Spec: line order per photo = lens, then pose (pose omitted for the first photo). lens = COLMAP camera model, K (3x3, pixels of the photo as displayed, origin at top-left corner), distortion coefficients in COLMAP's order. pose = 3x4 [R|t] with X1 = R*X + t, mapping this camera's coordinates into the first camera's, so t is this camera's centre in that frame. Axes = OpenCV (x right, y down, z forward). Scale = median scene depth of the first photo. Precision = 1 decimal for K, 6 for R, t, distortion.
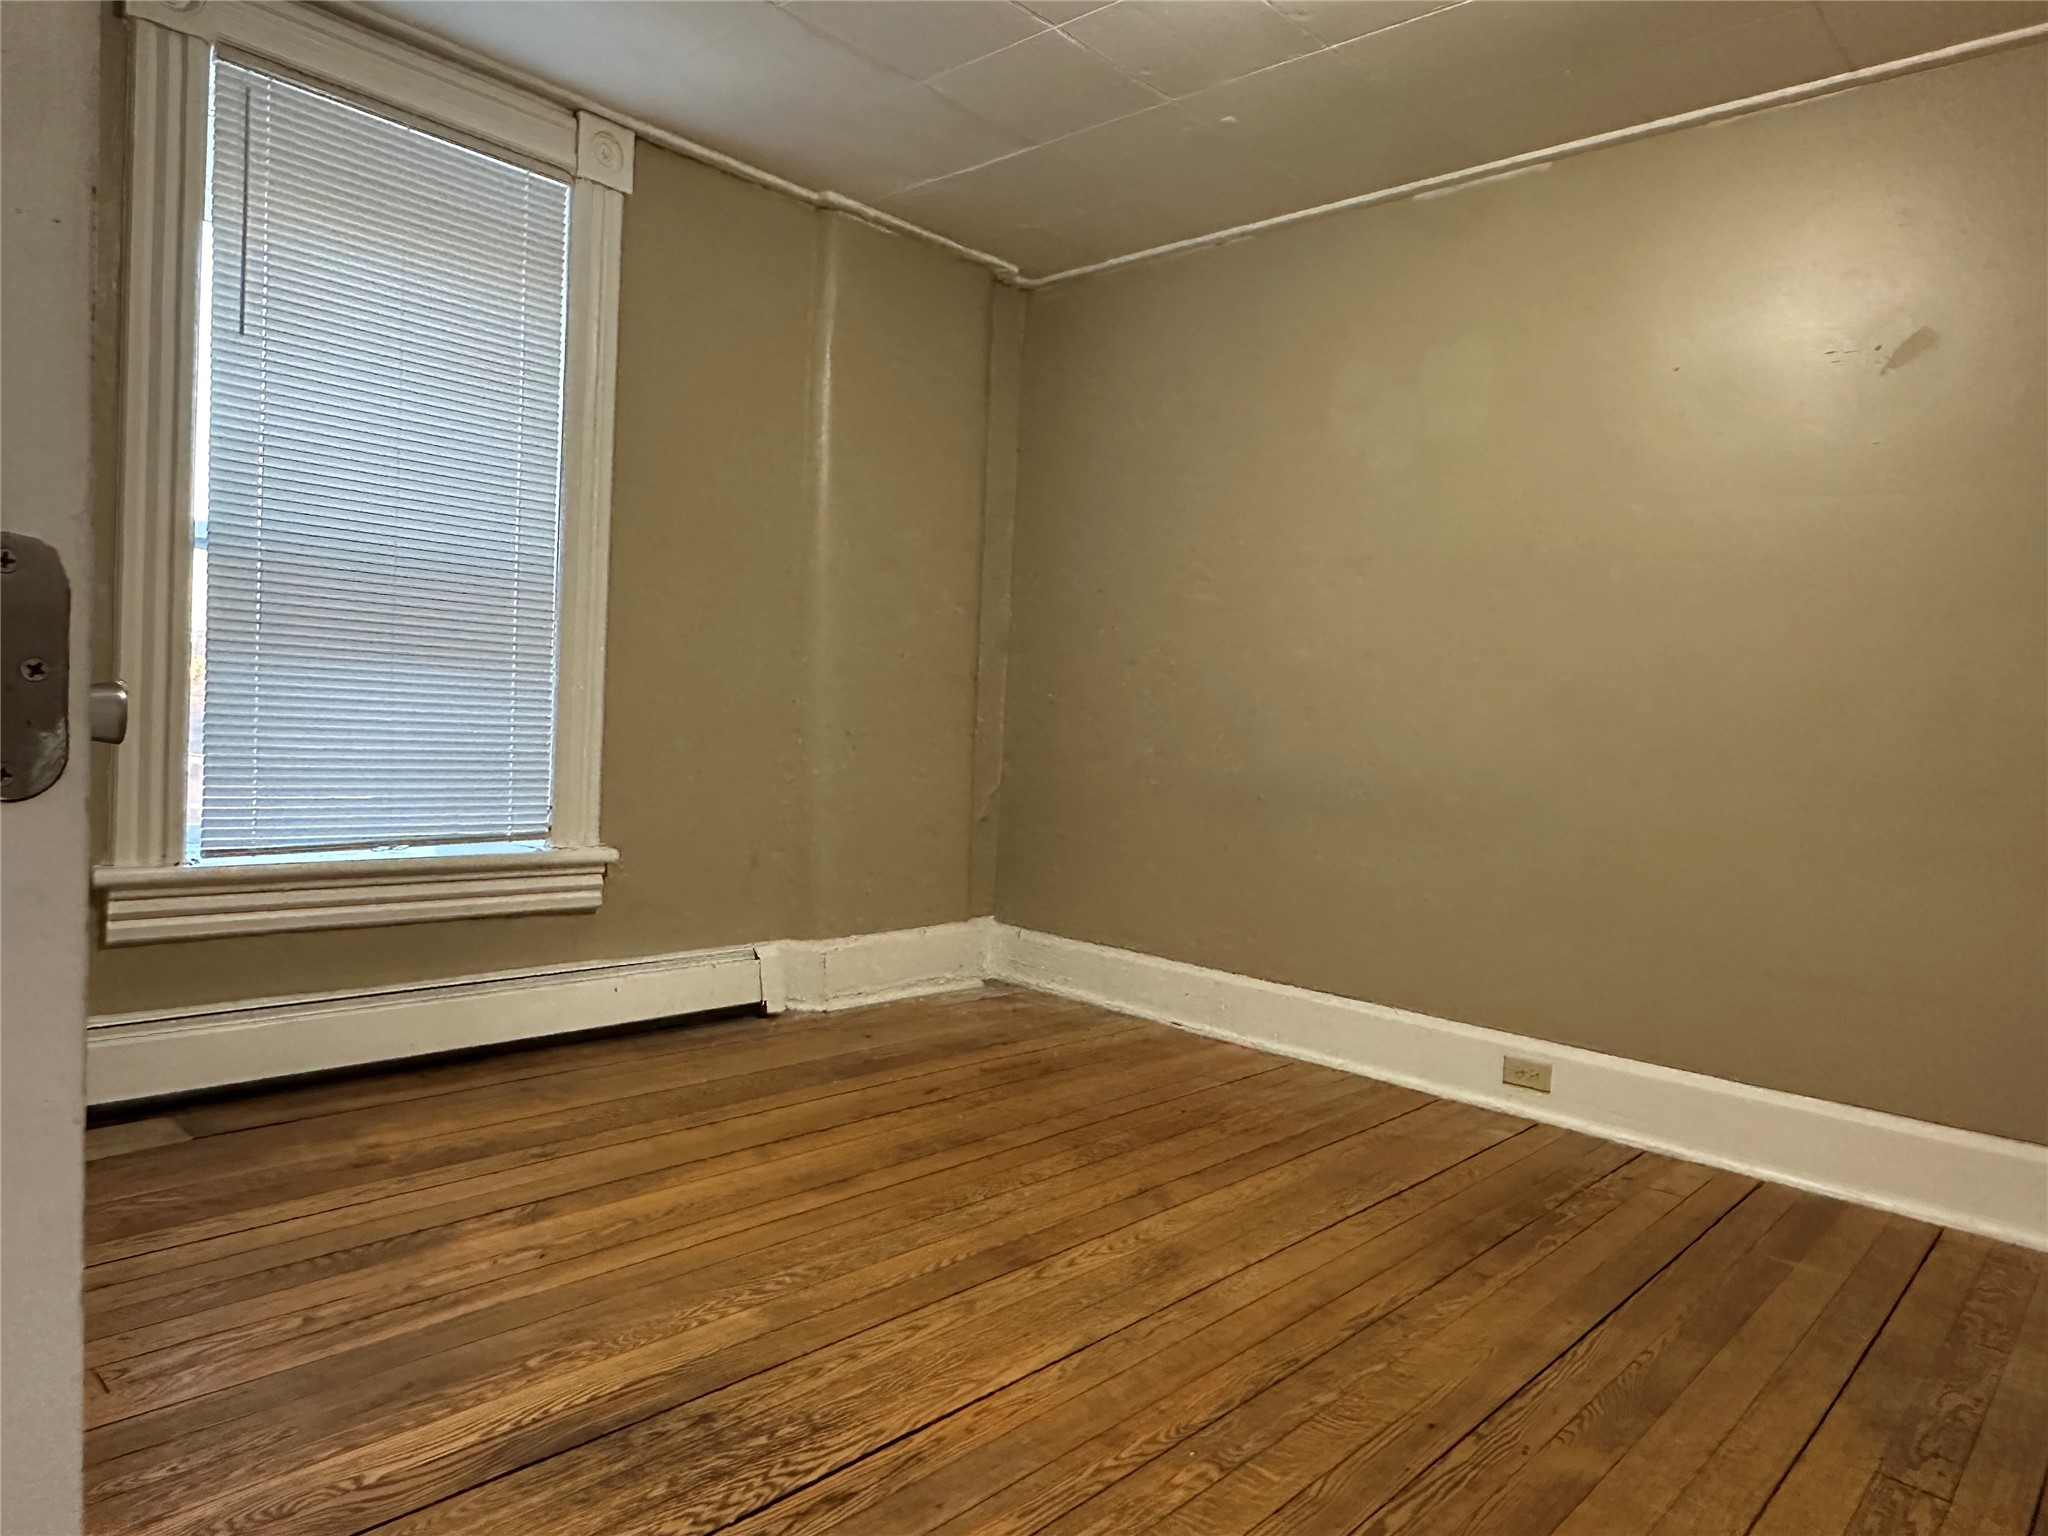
lens RADIAL K [[1321.5, 0, 1022.3], [0, 1321.5, 764.8], [0, 0, 1]] dist [-0.011676, -0.000471]
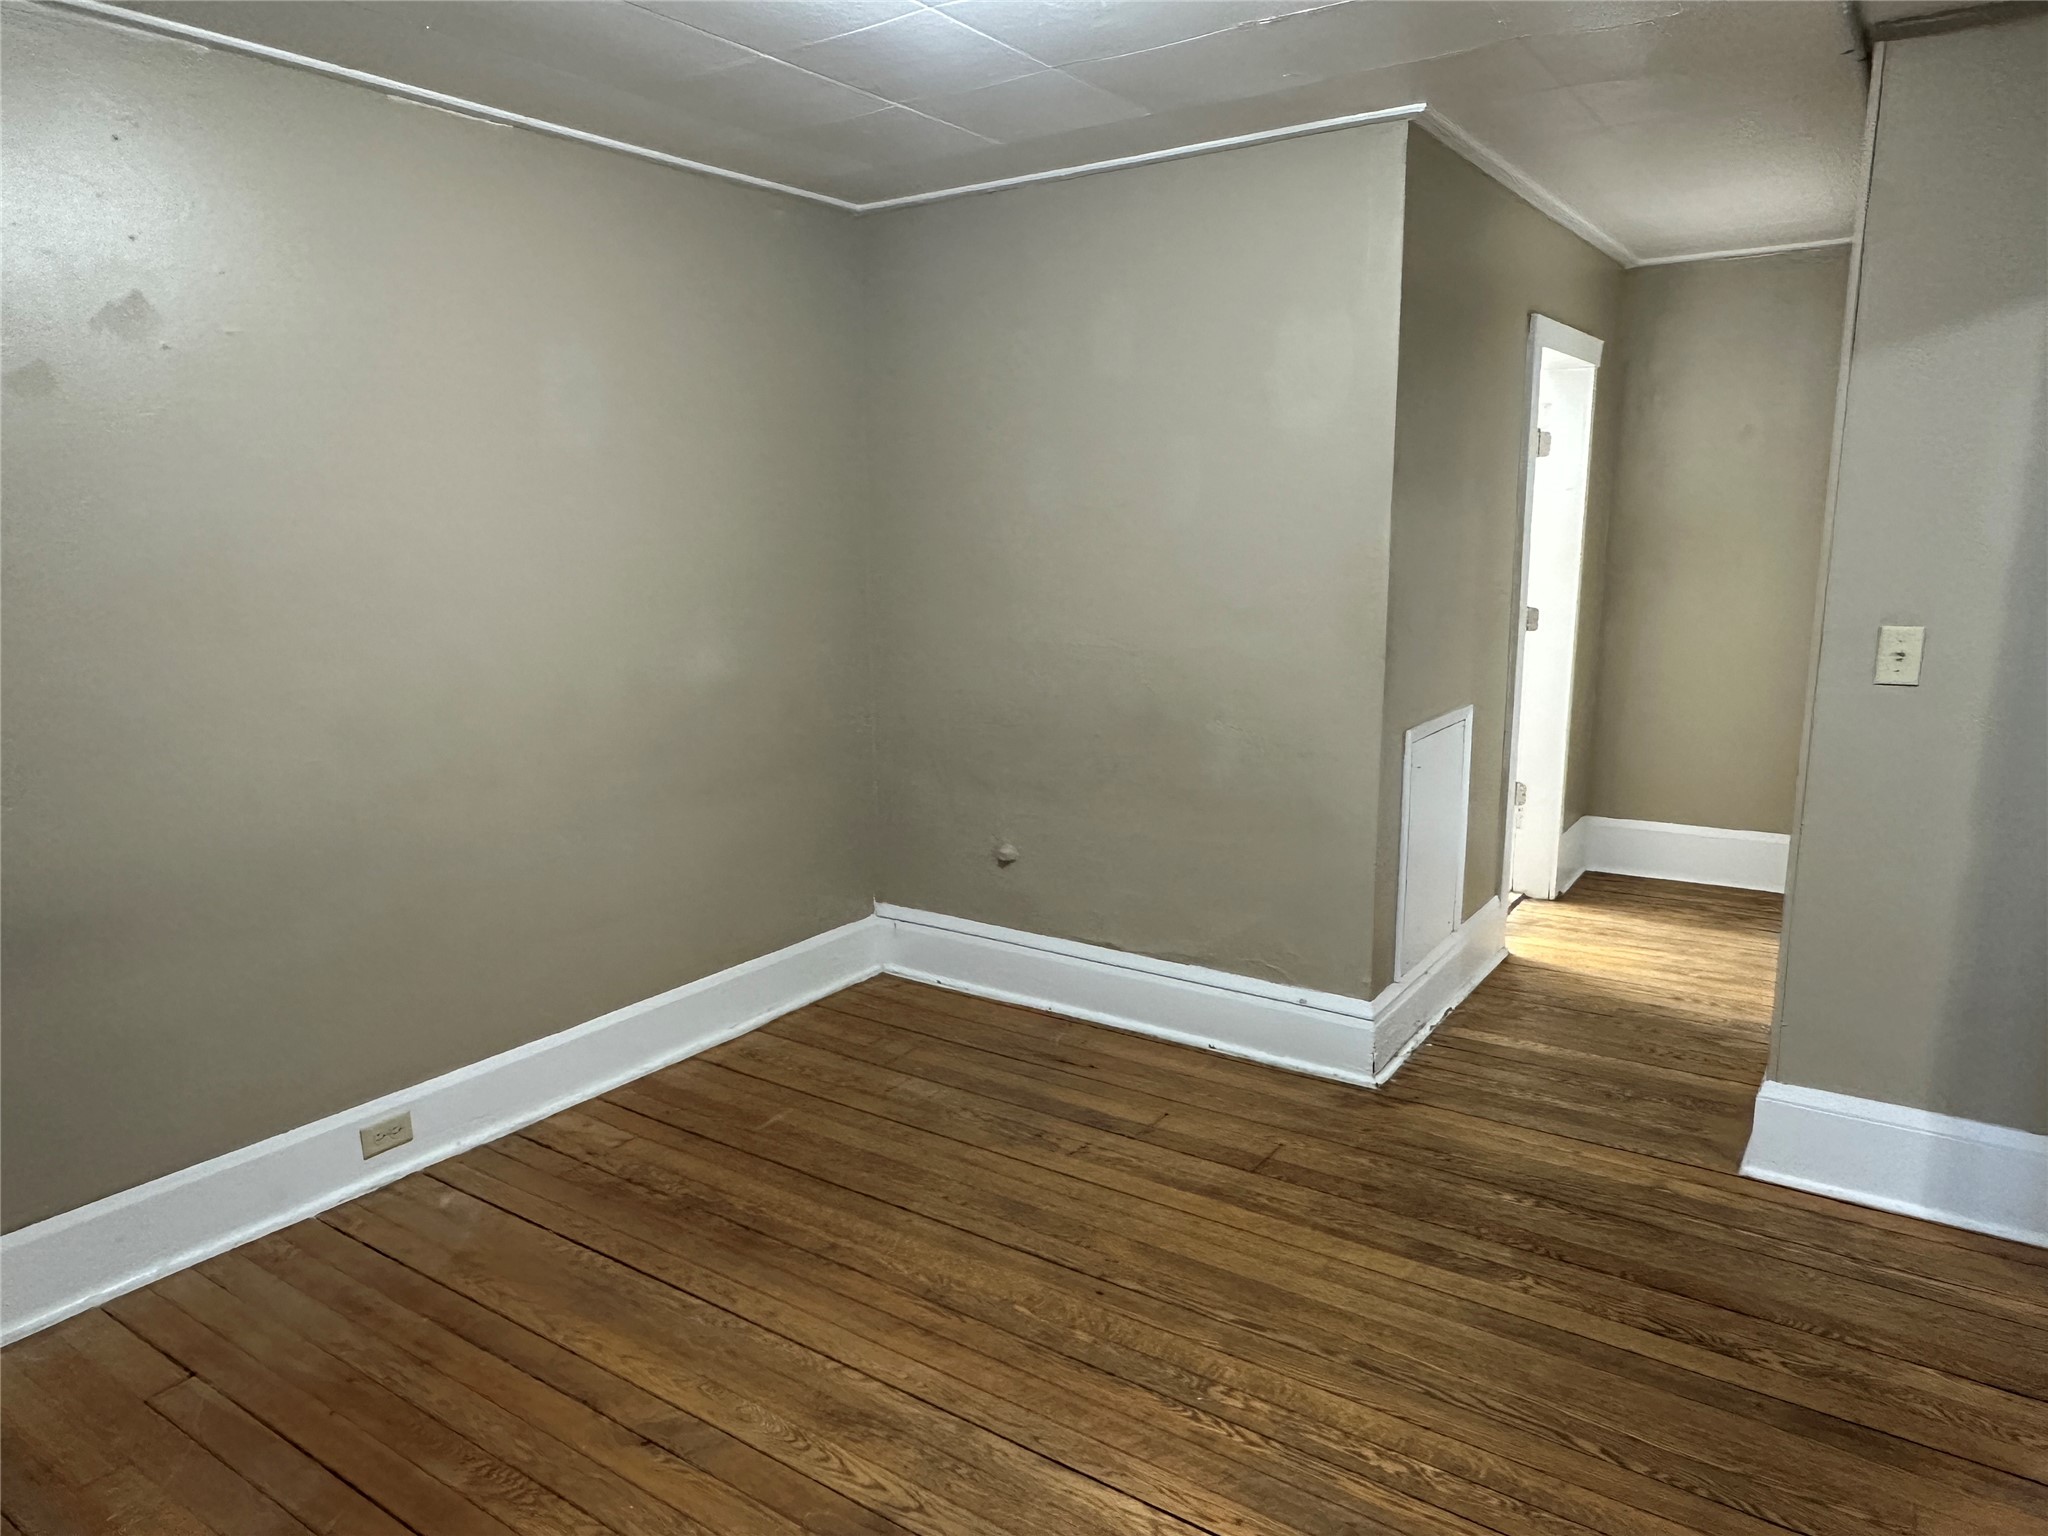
lens RADIAL K [[1321.5, 0, 1026.2], [0, 1321.5, 770.0], [0, 0, 1]] dist [-0.011676, -0.000471]
pose [[-0.139838, -0.239759, 0.960709, -0.837319], [0.040836, 0.968020, 0.247527, -0.369003], [-0.989332, 0.073845, -0.125575, 1.112642]]
